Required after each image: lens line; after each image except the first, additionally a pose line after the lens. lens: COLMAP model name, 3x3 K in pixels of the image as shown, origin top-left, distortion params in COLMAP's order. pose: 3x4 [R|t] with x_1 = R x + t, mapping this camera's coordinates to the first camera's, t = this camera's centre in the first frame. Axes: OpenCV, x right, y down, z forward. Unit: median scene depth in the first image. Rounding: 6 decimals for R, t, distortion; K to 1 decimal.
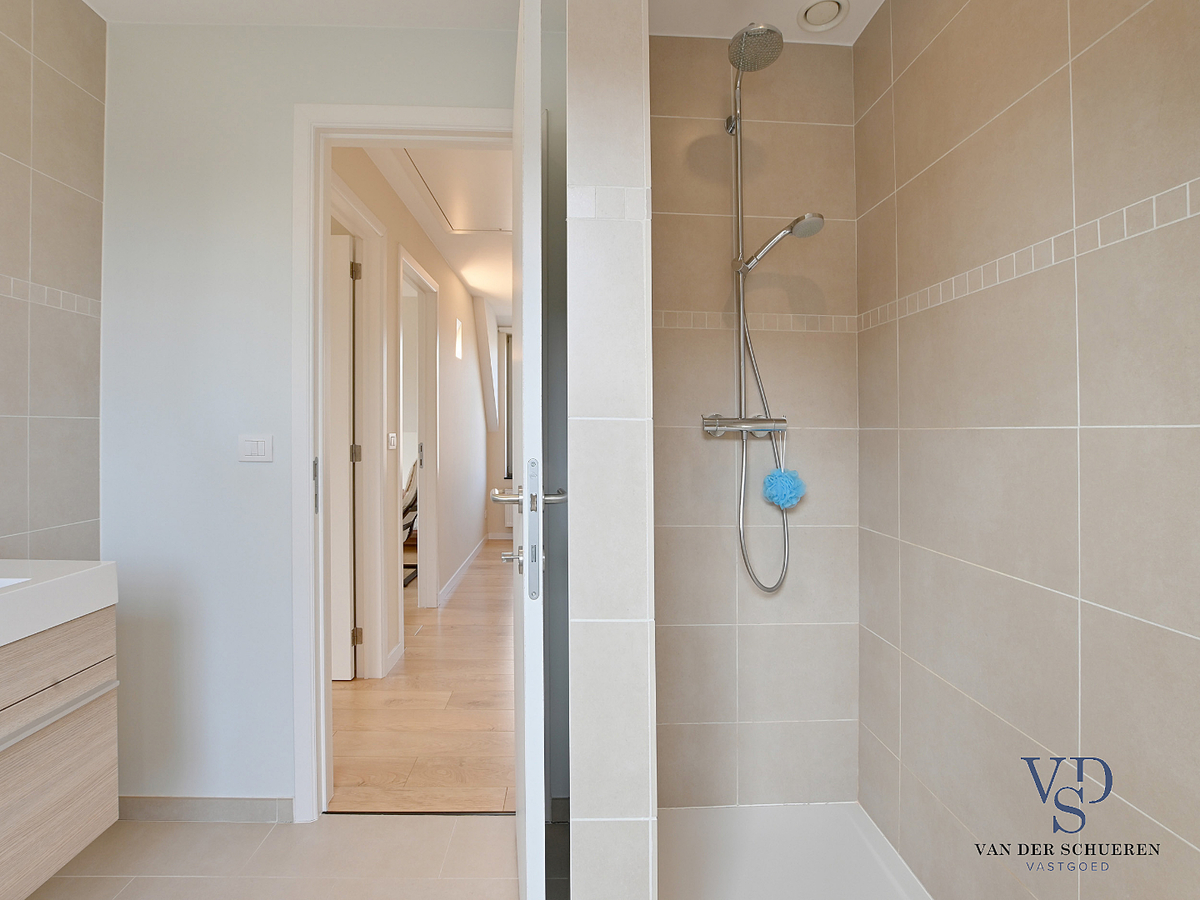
lens RADIAL K [[540.1, 0, 597.9], [0, 540.1, 424.2], [0, 0, 1]] dist [-0.016682, 0.000451]
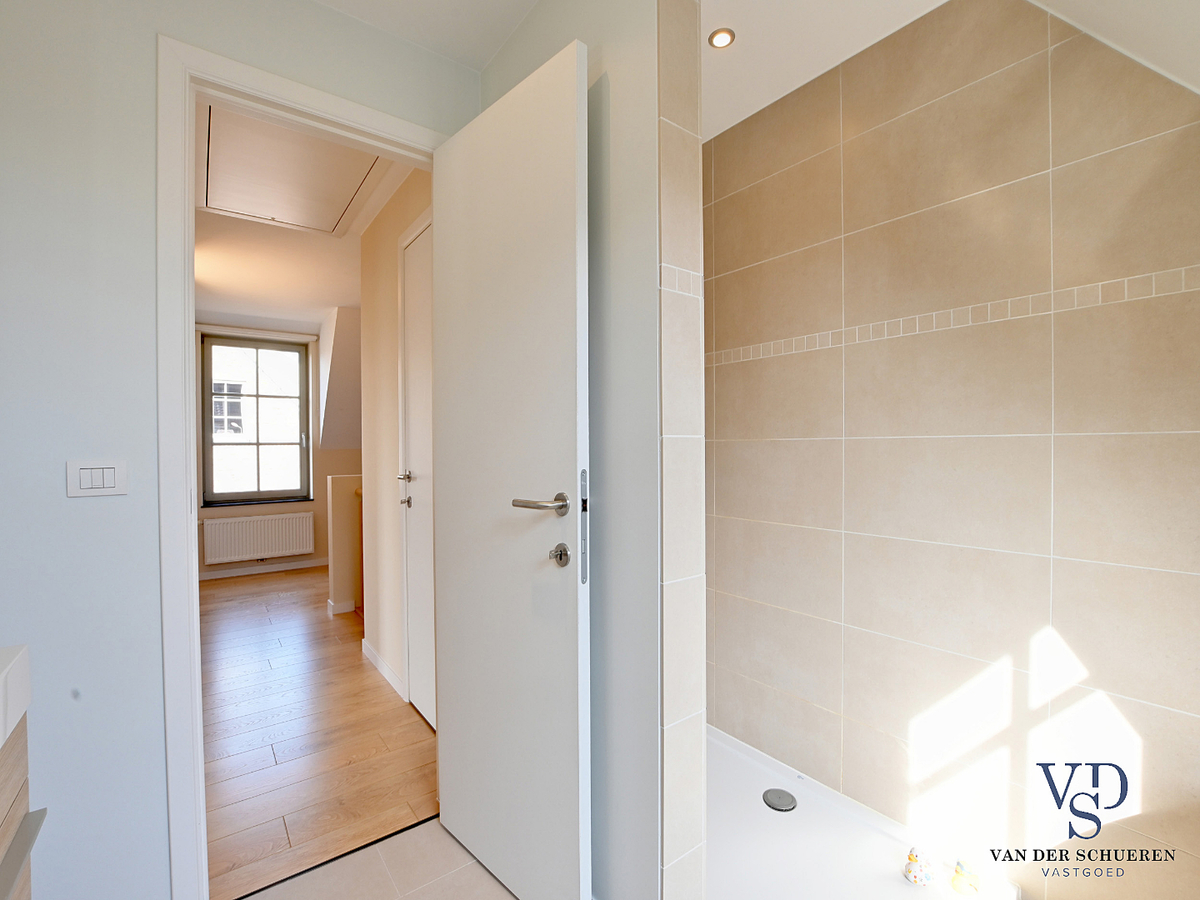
lens RADIAL K [[526.6, 0, 602.4], [0, 526.6, 451.5], [0, 0, 1]] dist [-0.016559, 0.000541]
pose [[0.816995, -0.026187, 0.576050, -0.723167], [0.011276, 0.999503, 0.029444, -0.010080], [-0.576535, -0.017560, 0.816884, -0.000321]]
